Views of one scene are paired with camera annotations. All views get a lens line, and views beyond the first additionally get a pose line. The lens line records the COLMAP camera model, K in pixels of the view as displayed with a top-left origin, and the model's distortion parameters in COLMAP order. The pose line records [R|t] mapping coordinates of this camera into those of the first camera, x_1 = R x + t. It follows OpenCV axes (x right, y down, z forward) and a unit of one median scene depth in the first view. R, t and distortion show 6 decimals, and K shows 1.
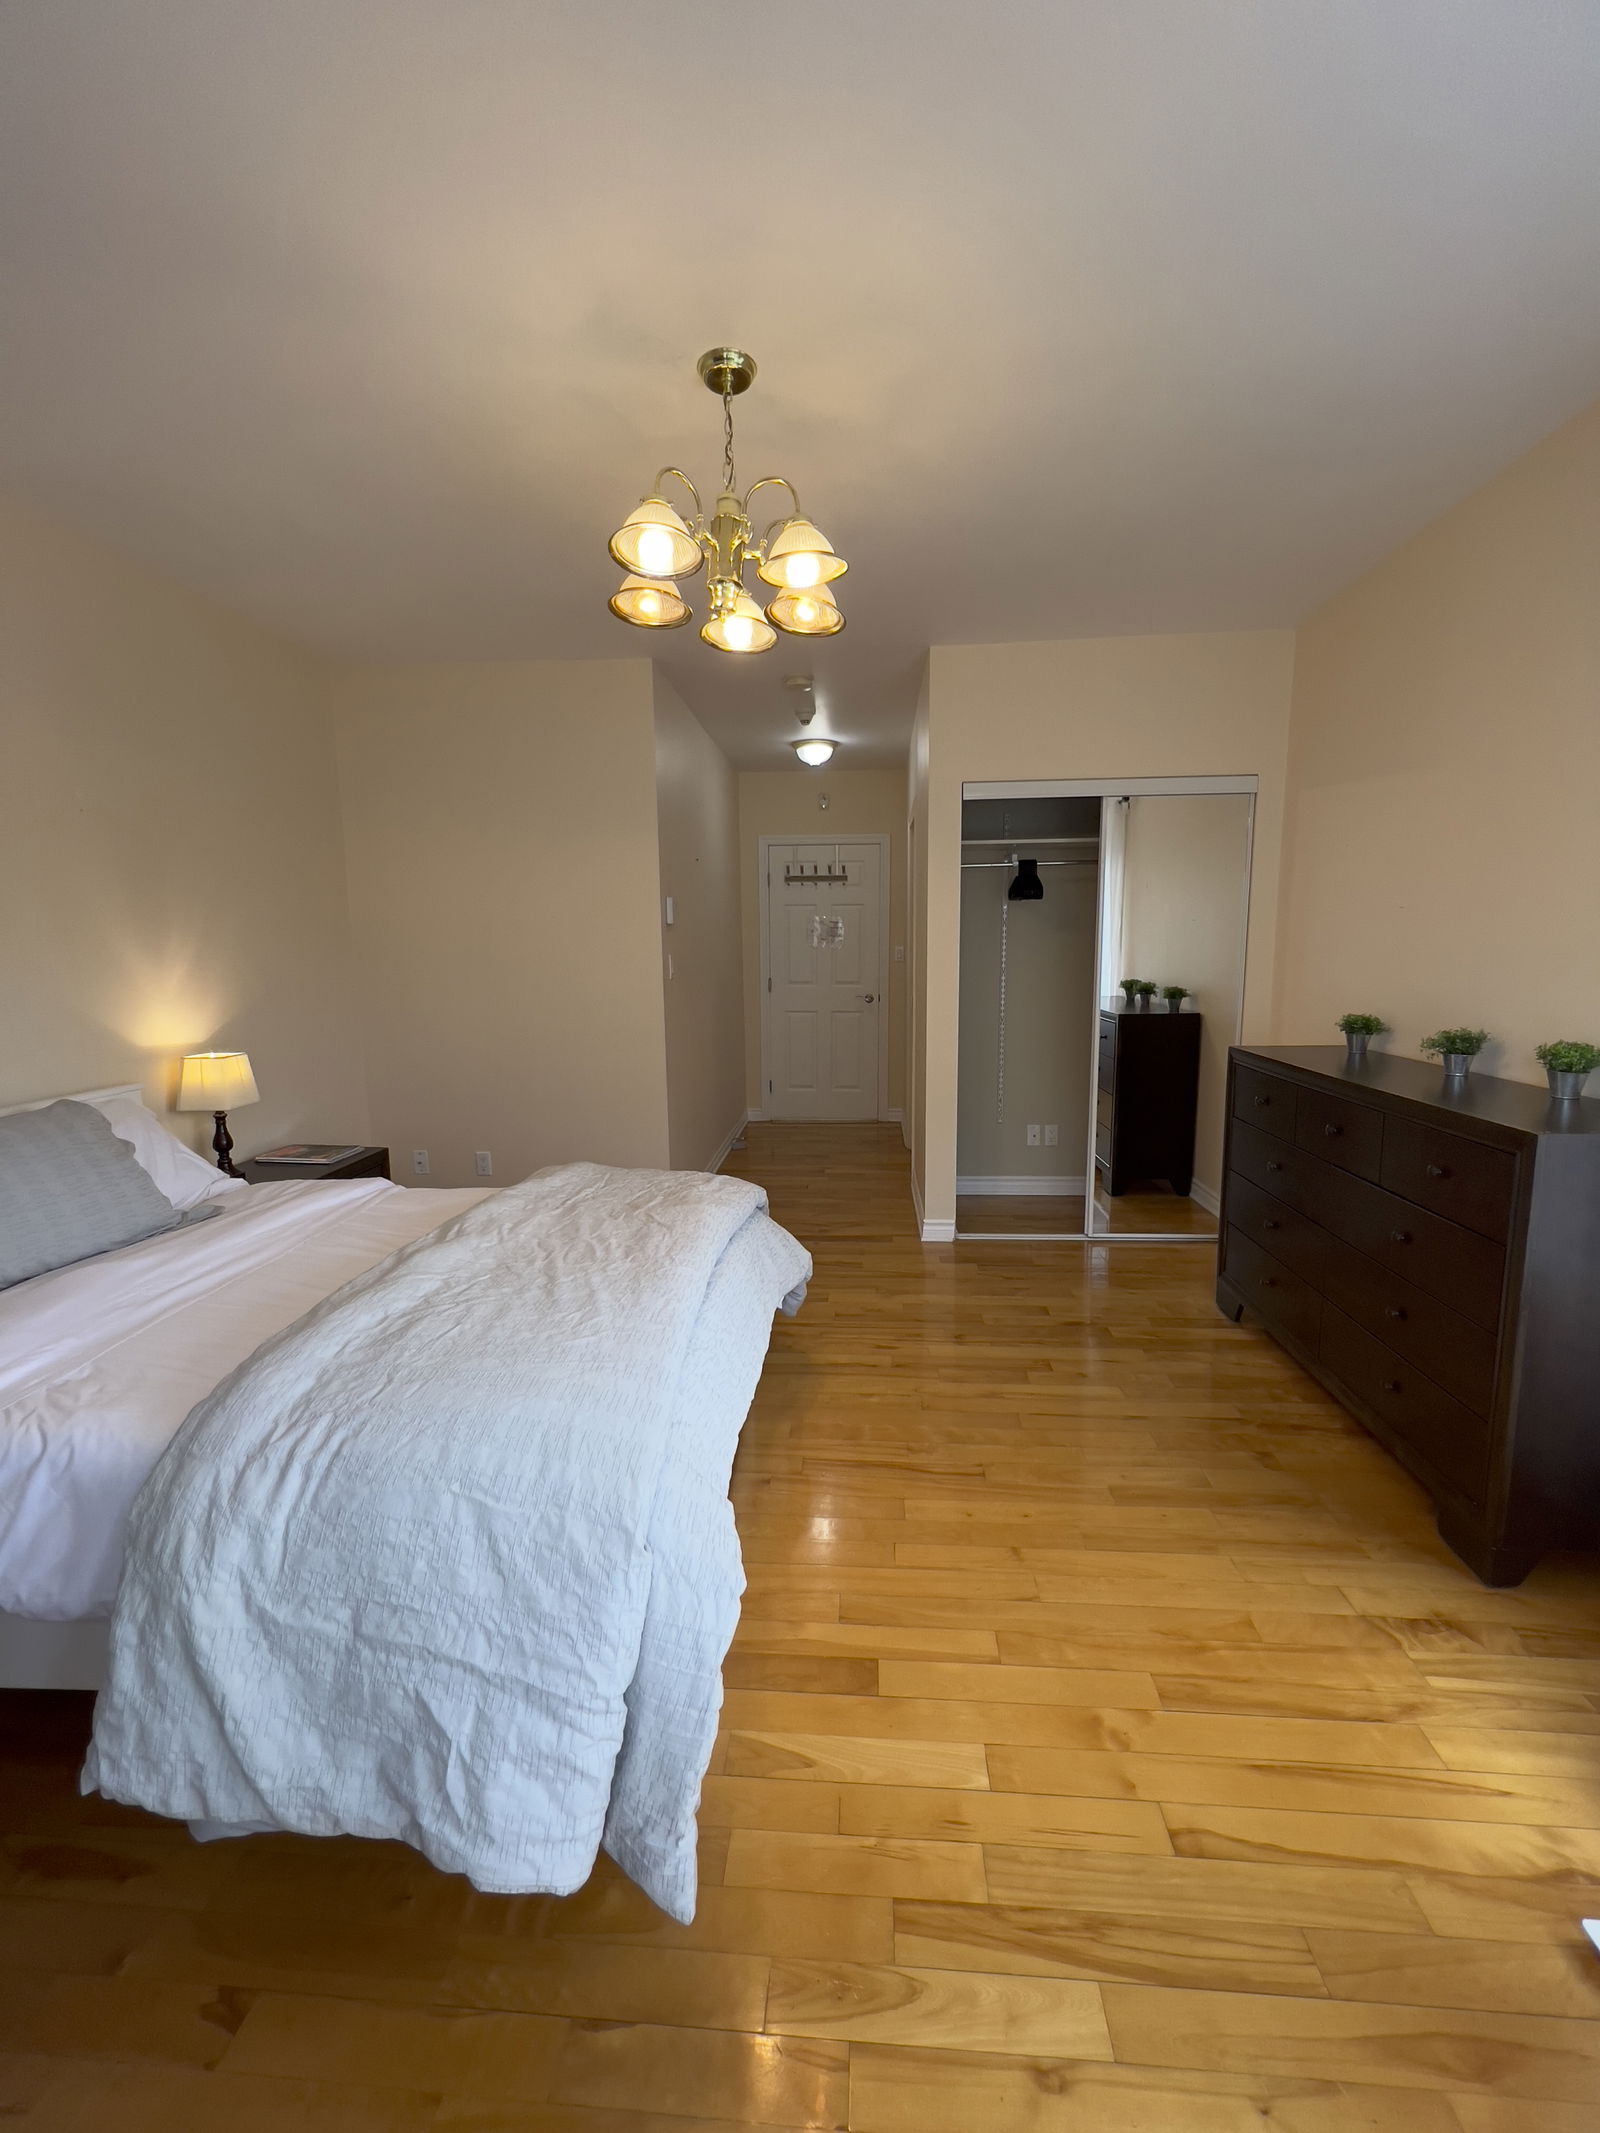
lens RADIAL K [[853.8, 0, 800.0], [0, 853.8, 1066.5], [0, 0, 1]] dist [0.000190, 0.000130]
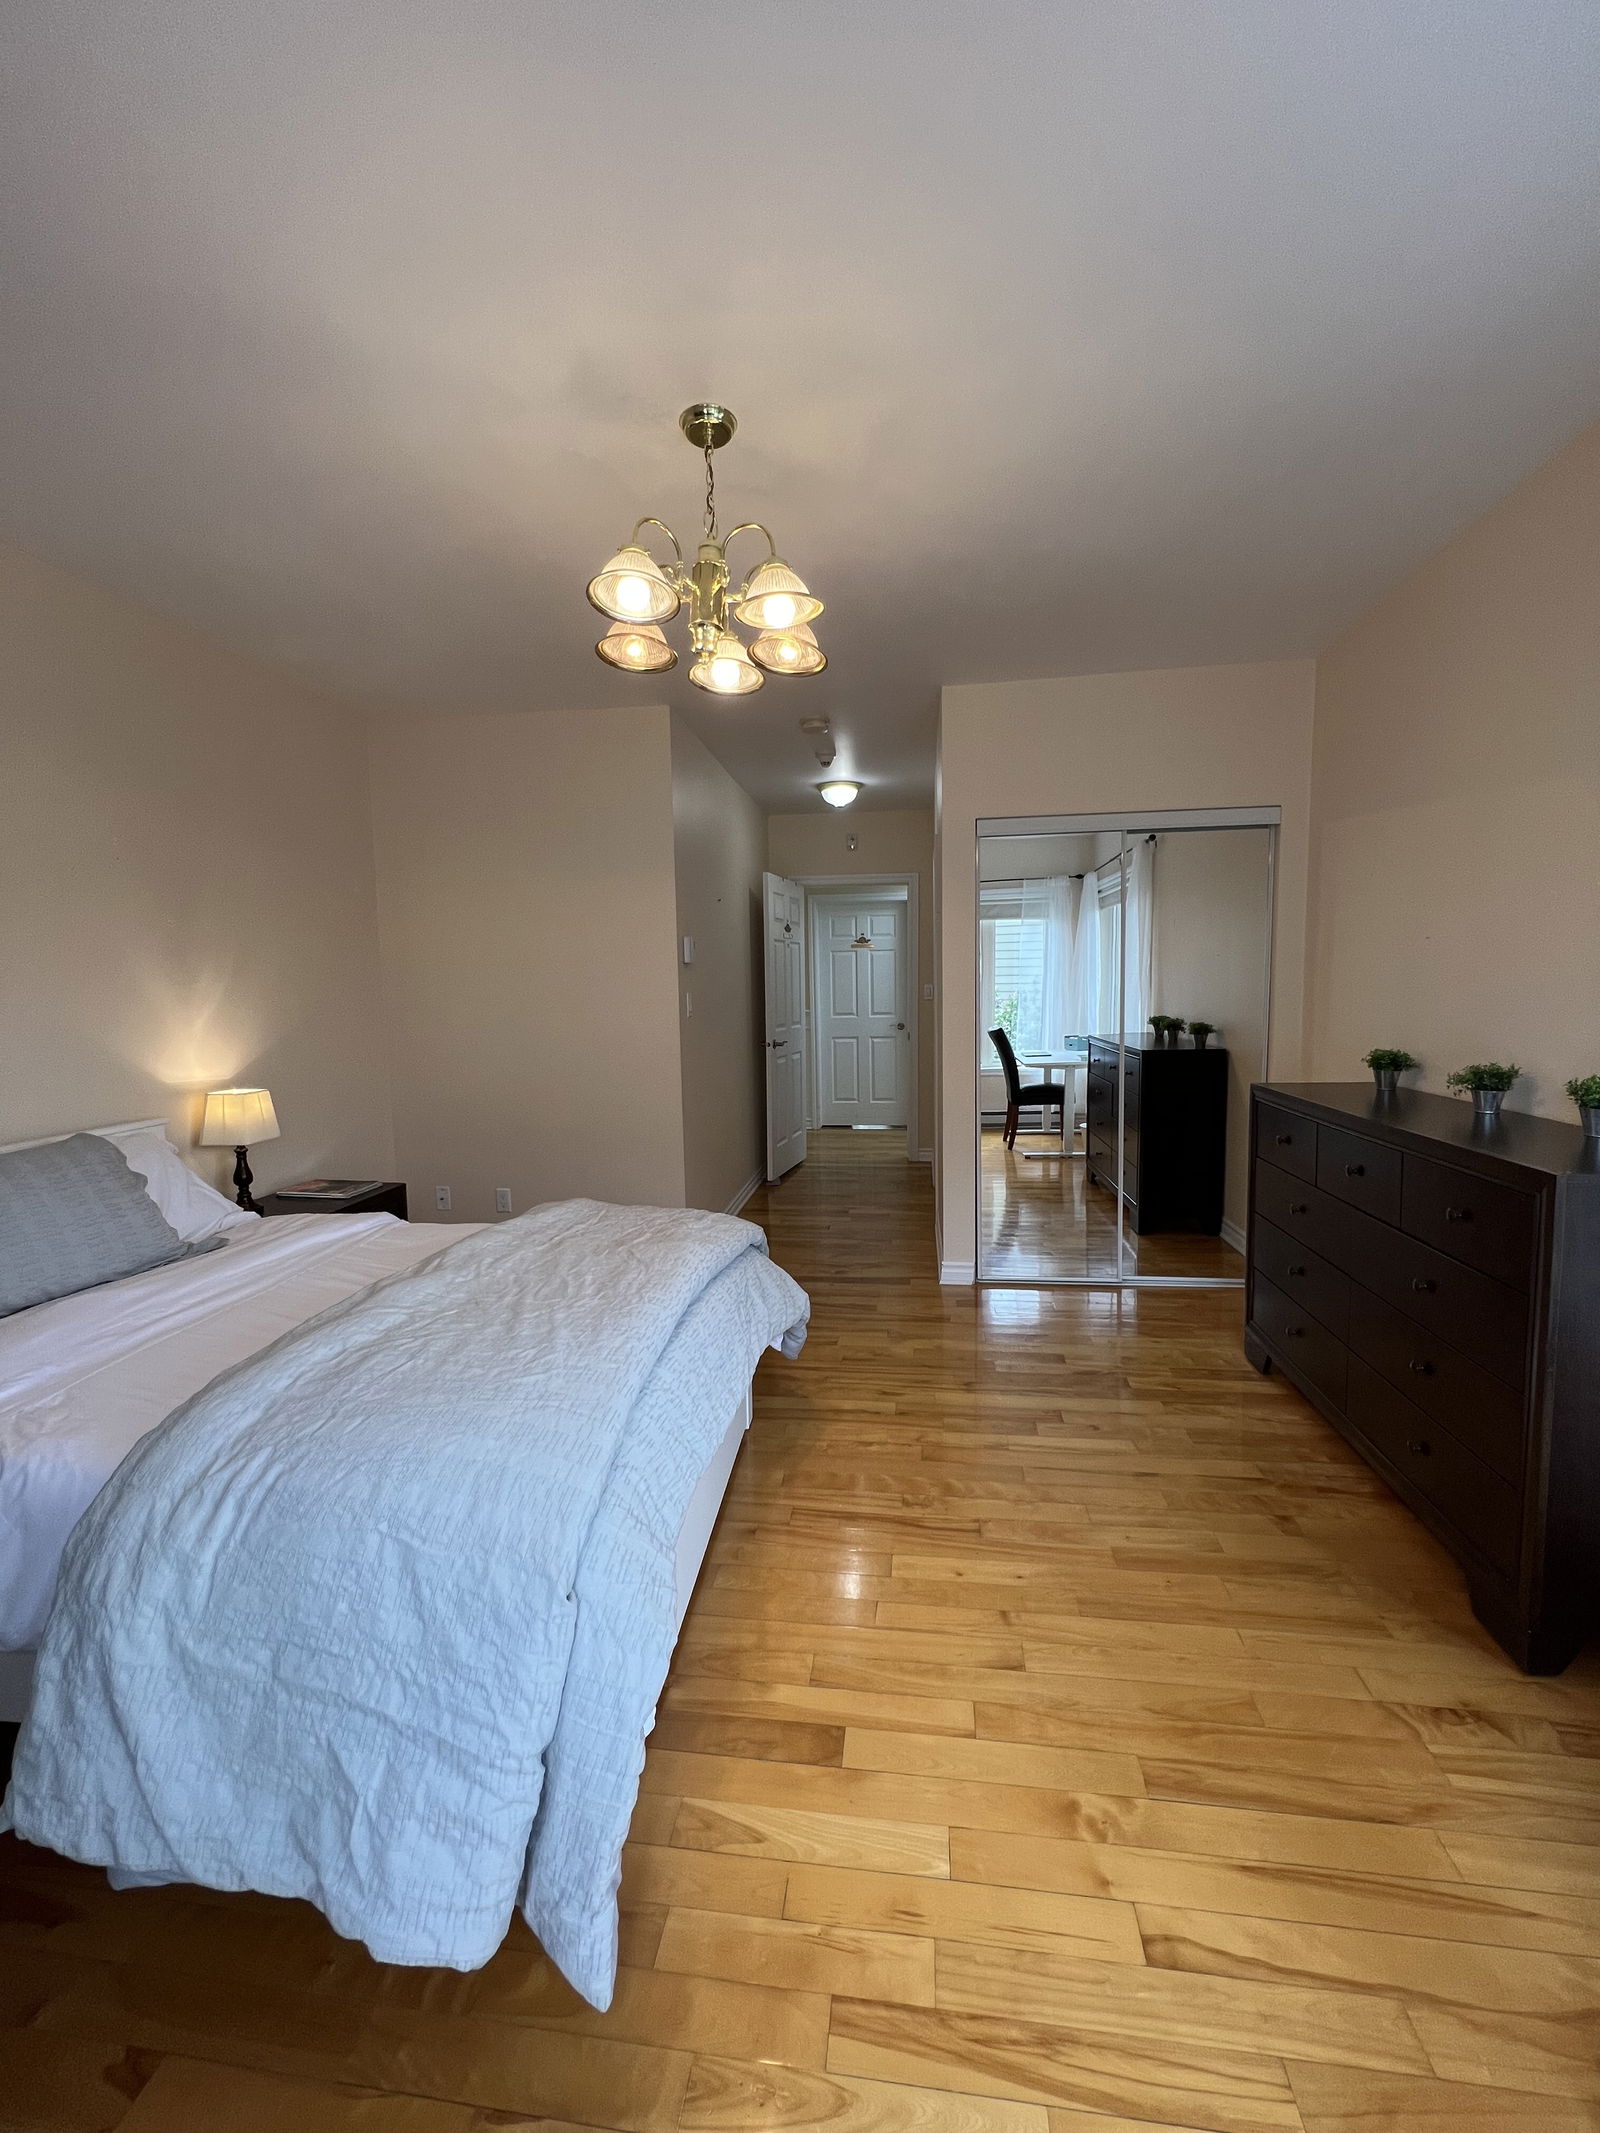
lens RADIAL K [[853.2, 0, 800.0], [0, 853.2, 1066.5], [0, 0, 1]] dist [0.000736, -0.000192]
pose [[0.998248, -0.001002, -0.059162, 0.099521], [-0.001815, 0.998868, -0.047539, 0.007707], [0.059143, 0.047563, 0.997116, 0.019014]]
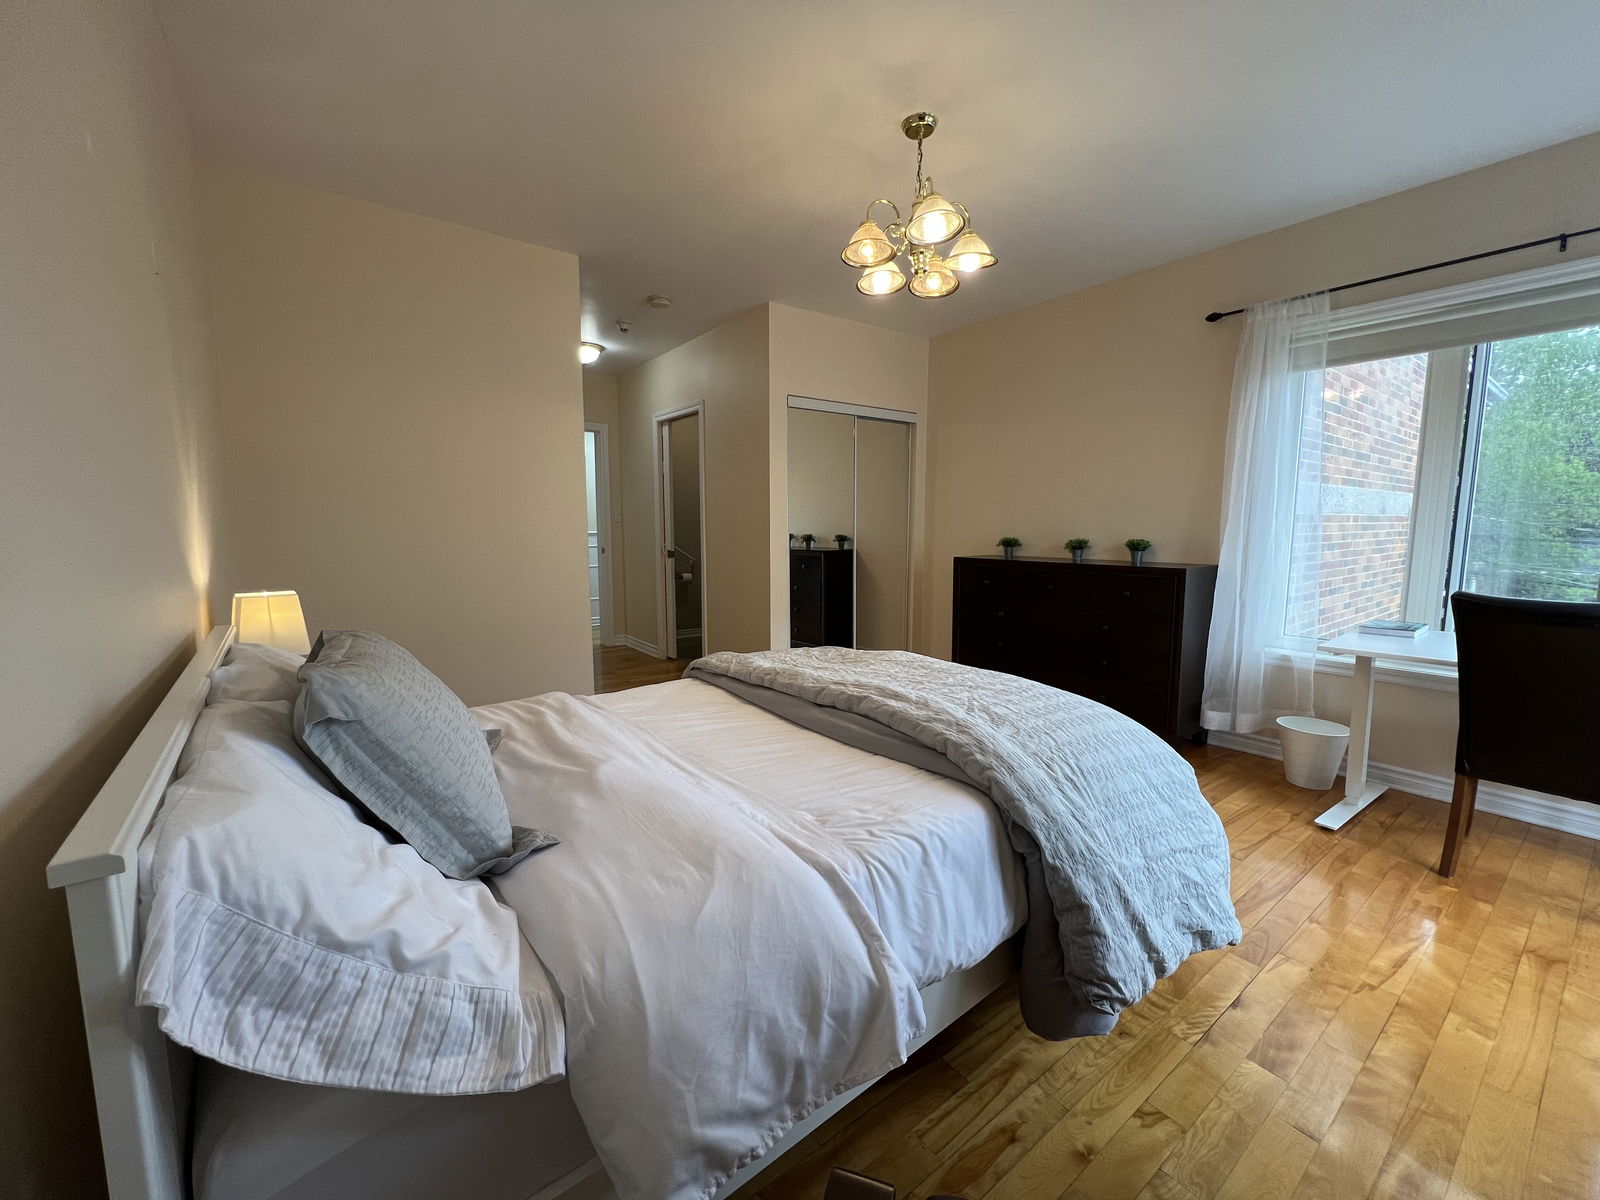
lens RADIAL K [[645.1, 0, 800.0], [0, 645.1, 600.0], [0, 0, 1]] dist [0.010372, -0.000003]
pose [[0.749984, -0.068280, 0.657923, -1.301719], [0.088948, 0.996034, 0.001975, 0.066937], [-0.655448, 0.057040, 0.753083, 0.323761]]
